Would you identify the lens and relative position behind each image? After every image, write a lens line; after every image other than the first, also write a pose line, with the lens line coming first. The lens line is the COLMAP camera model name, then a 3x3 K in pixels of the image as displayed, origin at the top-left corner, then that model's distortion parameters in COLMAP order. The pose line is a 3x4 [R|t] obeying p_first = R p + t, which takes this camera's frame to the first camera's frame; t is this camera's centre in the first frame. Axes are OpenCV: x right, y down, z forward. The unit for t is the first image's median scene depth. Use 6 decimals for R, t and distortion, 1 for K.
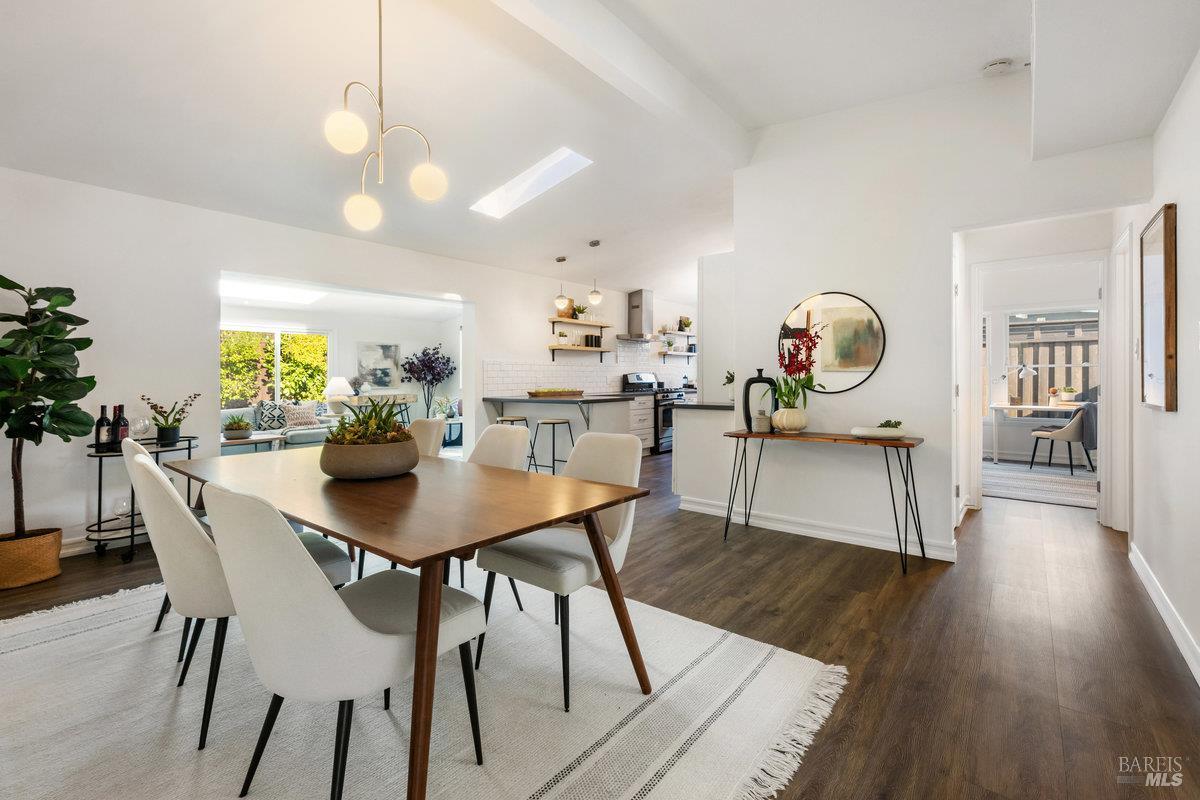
lens RADIAL K [[523.8, 0, 602.8], [0, 523.8, 370.0], [0, 0, 1]] dist [0.000102, 0.000019]
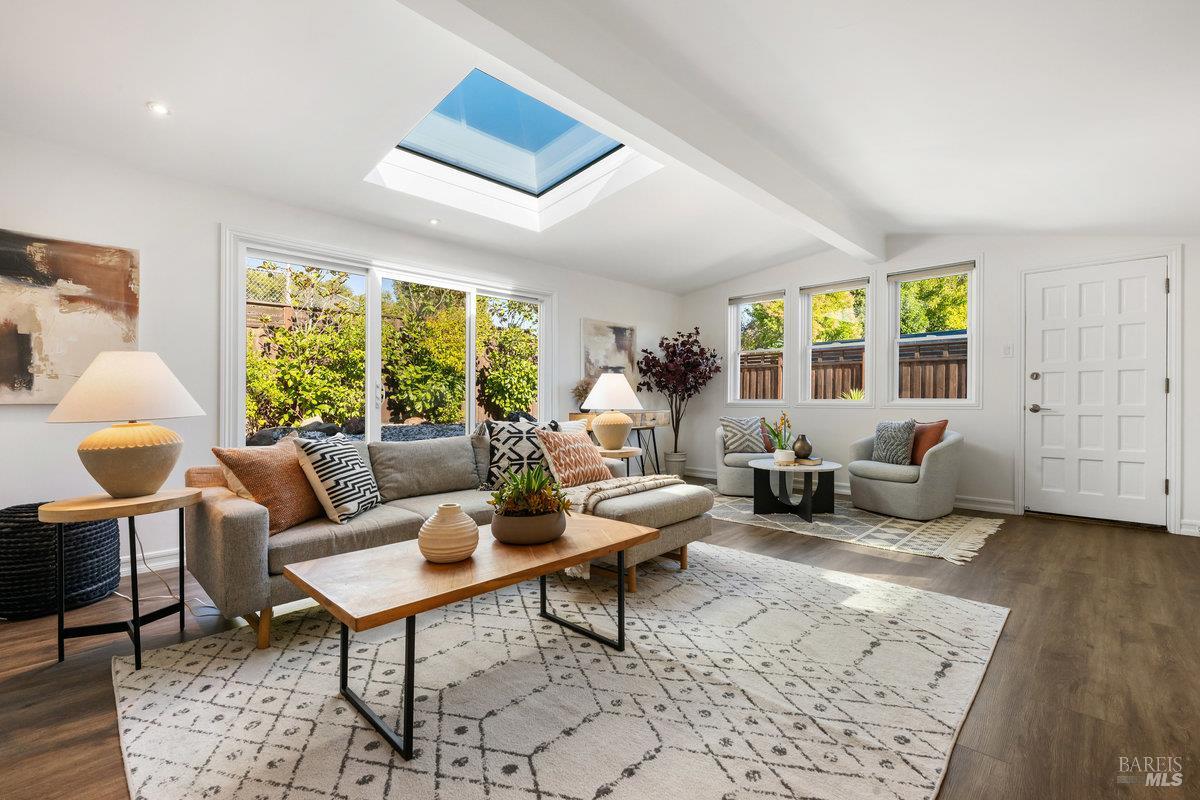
lens RADIAL K [[523.8, 0, 595.6], [0, 523.8, 402.6], [0, 0, 1]] dist [0.000102, 0.000019]
pose [[0.995161, 0.010481, -0.097694, -0.469268], [-0.008280, 0.999703, 0.022910, 0.028745], [0.097905, -0.021990, 0.994953, 0.509736]]
